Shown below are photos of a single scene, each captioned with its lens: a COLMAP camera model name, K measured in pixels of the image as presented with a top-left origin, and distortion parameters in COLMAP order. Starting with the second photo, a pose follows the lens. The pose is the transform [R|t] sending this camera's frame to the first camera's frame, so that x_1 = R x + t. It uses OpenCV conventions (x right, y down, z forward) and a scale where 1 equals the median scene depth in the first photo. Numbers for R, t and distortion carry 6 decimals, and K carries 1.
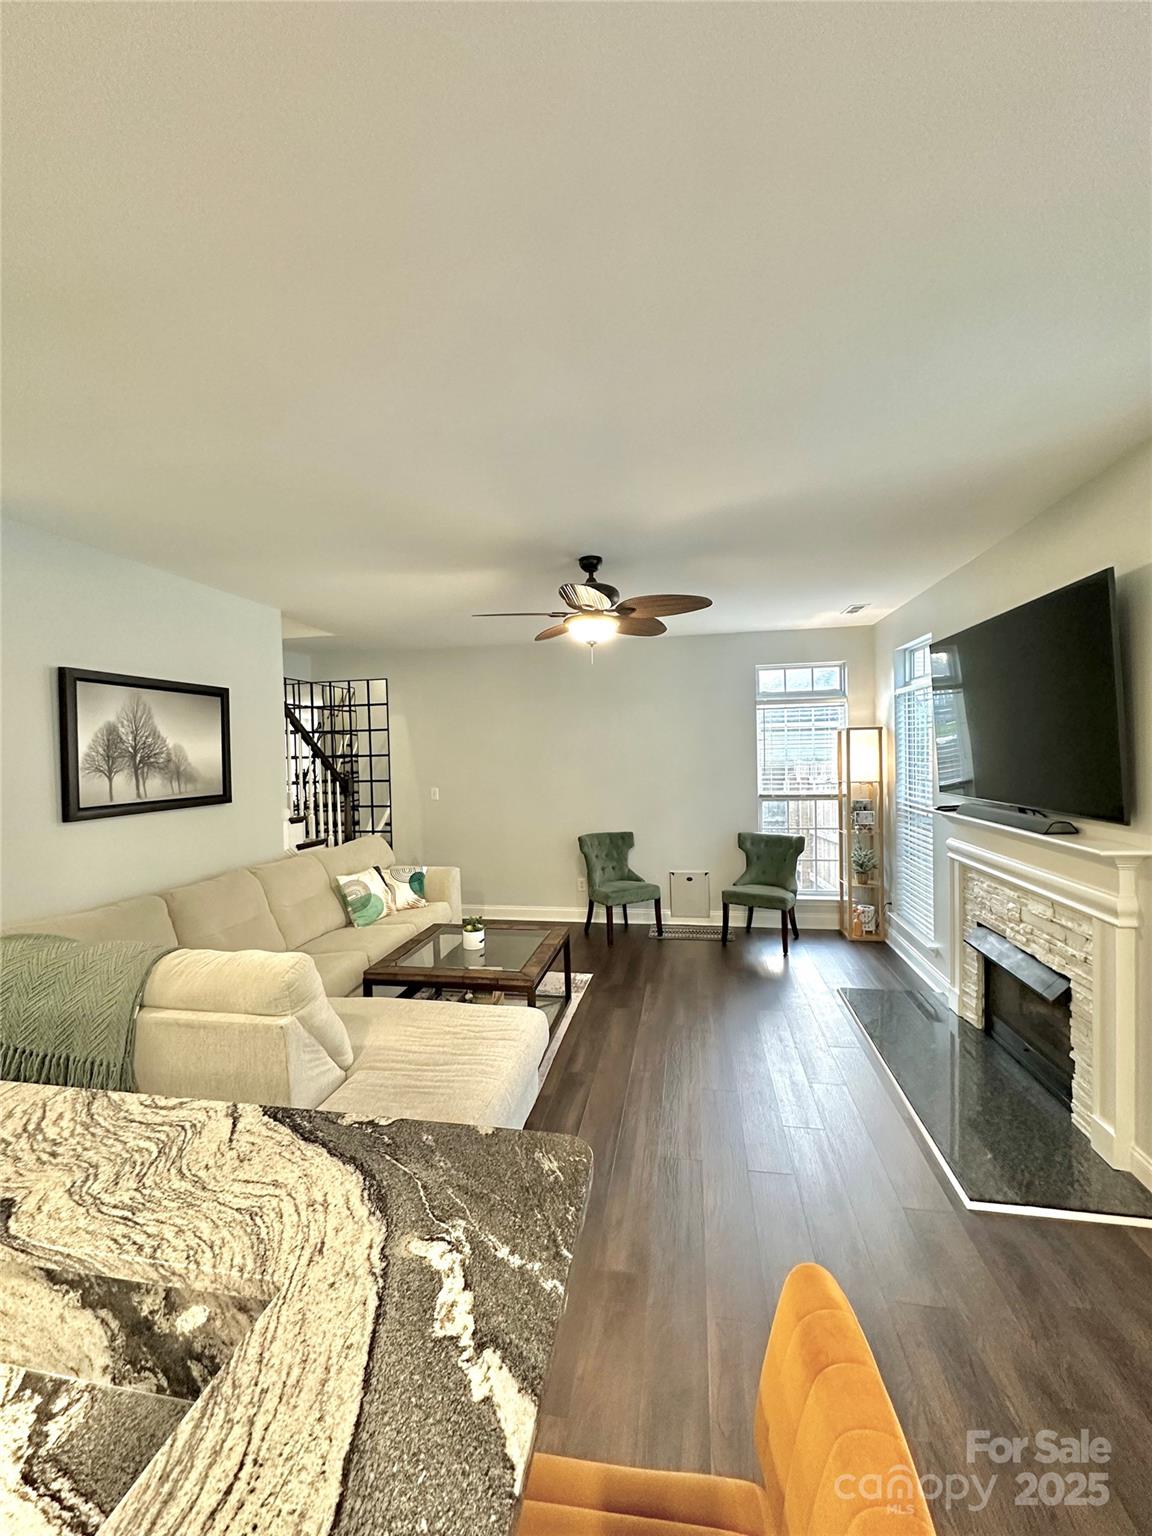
lens RADIAL K [[612.1, 0, 582.9], [0, 612.1, 767.0], [0, 0, 1]] dist [0.000534, -0.000009]
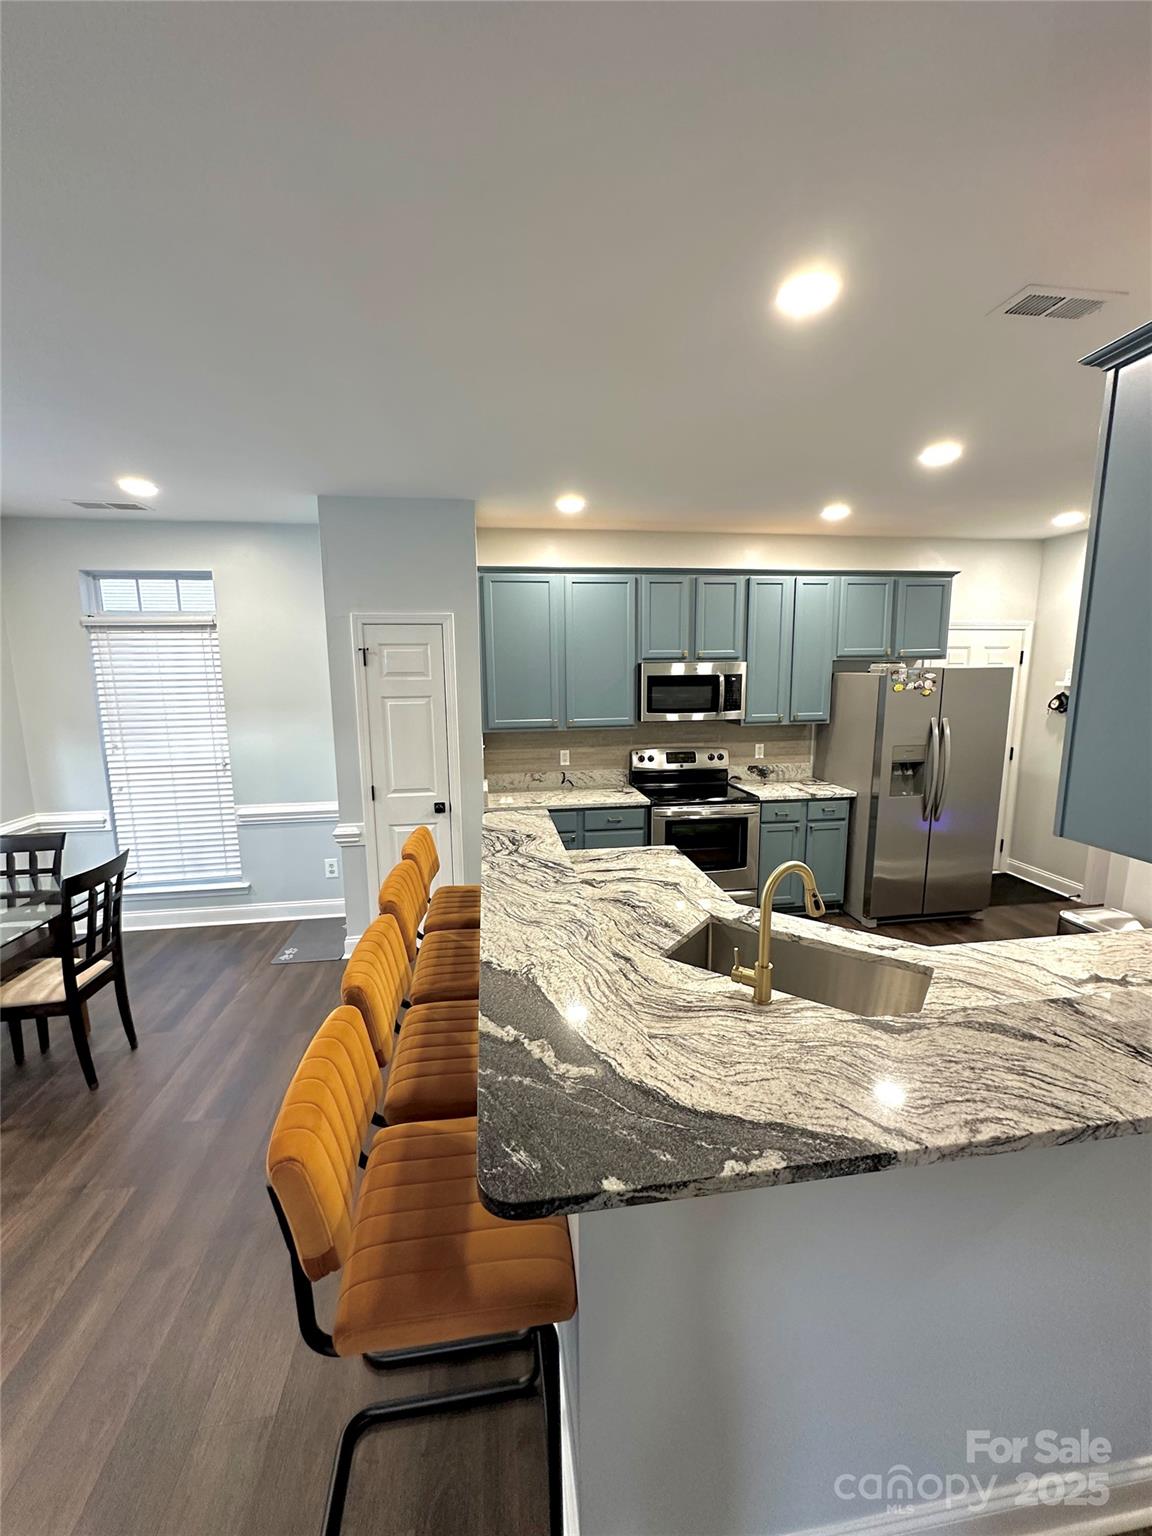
lens RADIAL K [[612.1, 0, 575.1], [0, 612.1, 763.3], [0, 0, 1]] dist [0.000534, -0.000009]
pose [[-0.950962, 0.078489, -0.299184, 0.110409], [0.023179, 0.982632, 0.184112, -0.153600], [0.308438, 0.168149, -0.936265, 1.931459]]
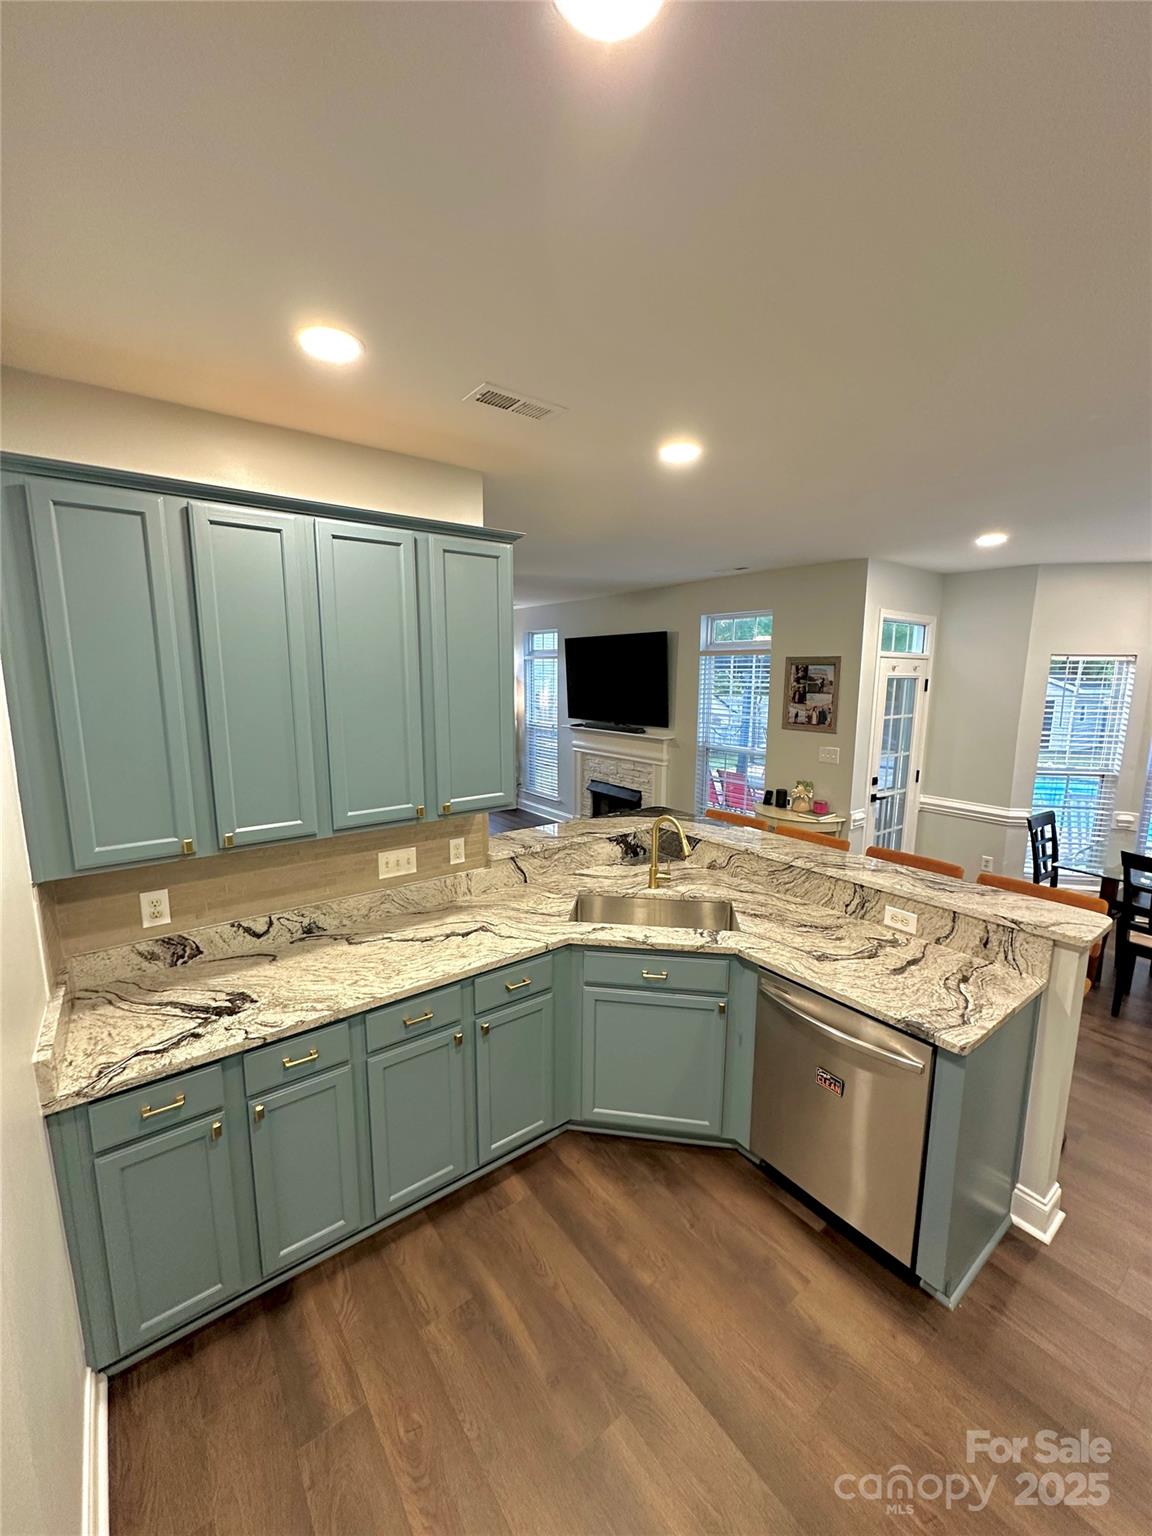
lens RADIAL K [[612.1, 0, 582.0], [0, 612.1, 764.8], [0, 0, 1]] dist [0.000534, -0.000009]
pose [[0.676849, -0.082691, 0.731462, -3.675506], [-0.004067, 0.993235, 0.116048, -0.143814], [-0.736110, -0.081522, 0.671934, -1.499499]]
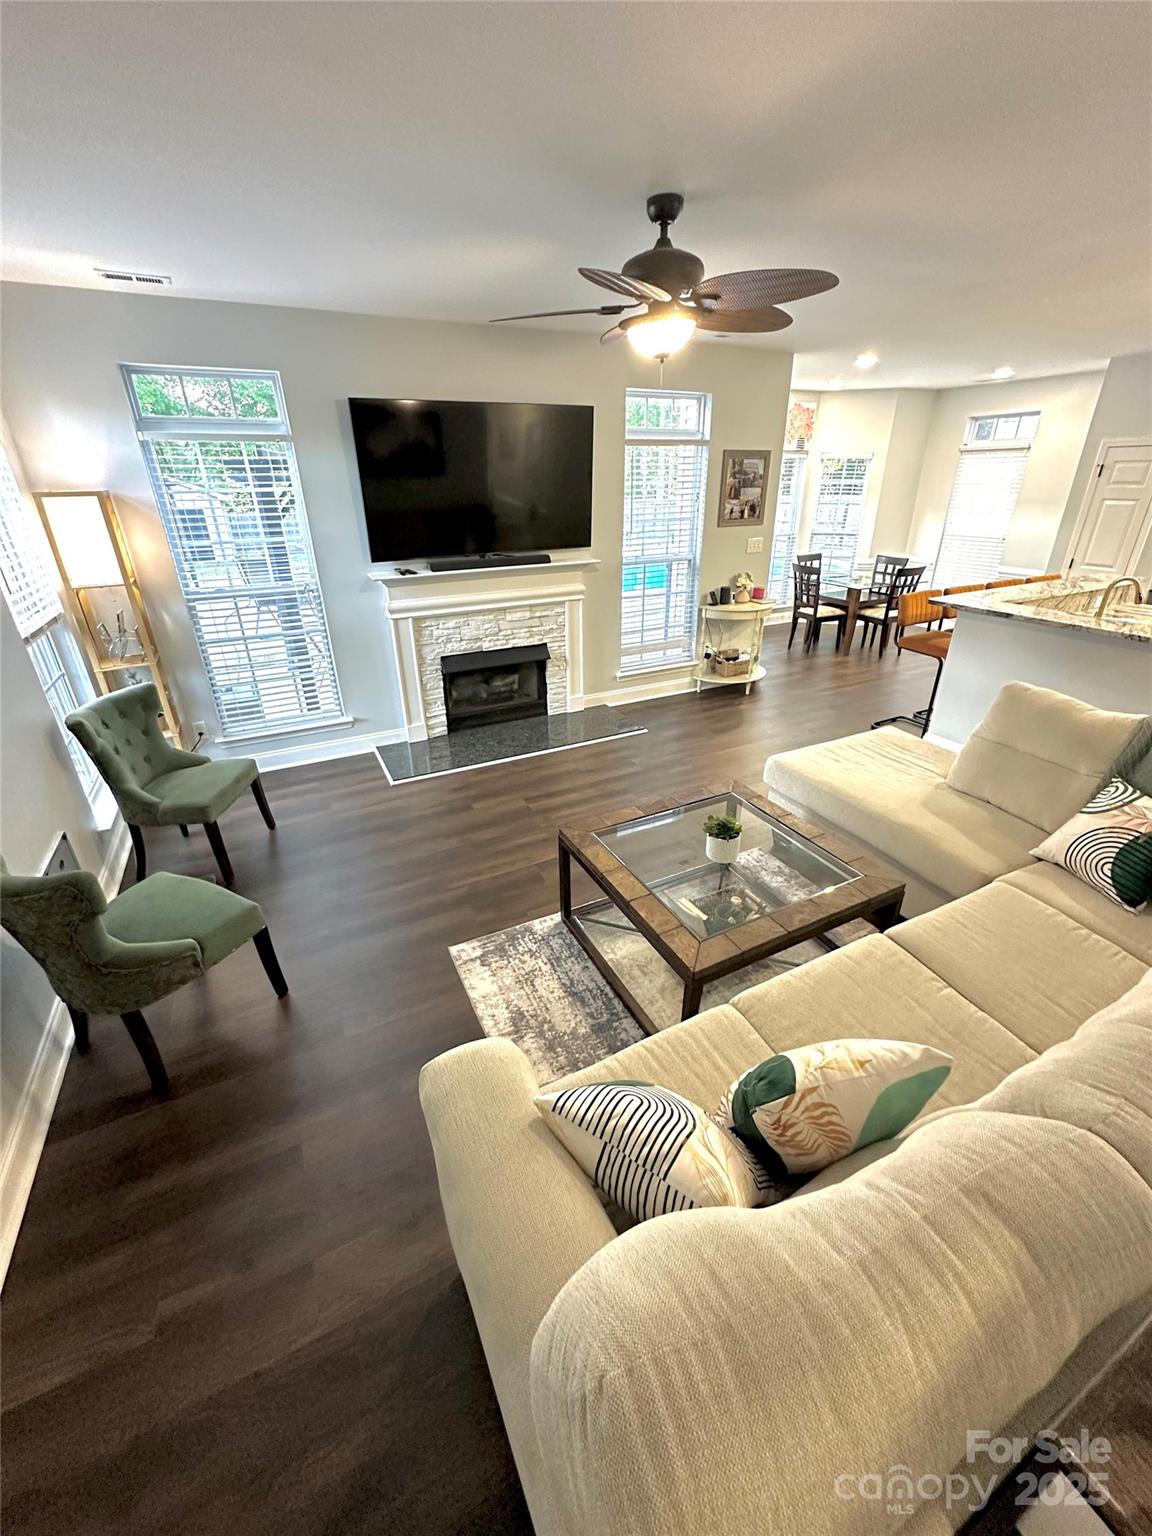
lens RADIAL K [[612.1, 0, 581.7], [0, 612.1, 758.9], [0, 0, 1]] dist [0.000534, -0.000009]
pose [[-0.599122, -0.310933, 0.737817, -2.355674], [0.045993, 0.906626, 0.419420, -0.342170], [-0.799336, 0.285219, -0.528879, 6.314400]]
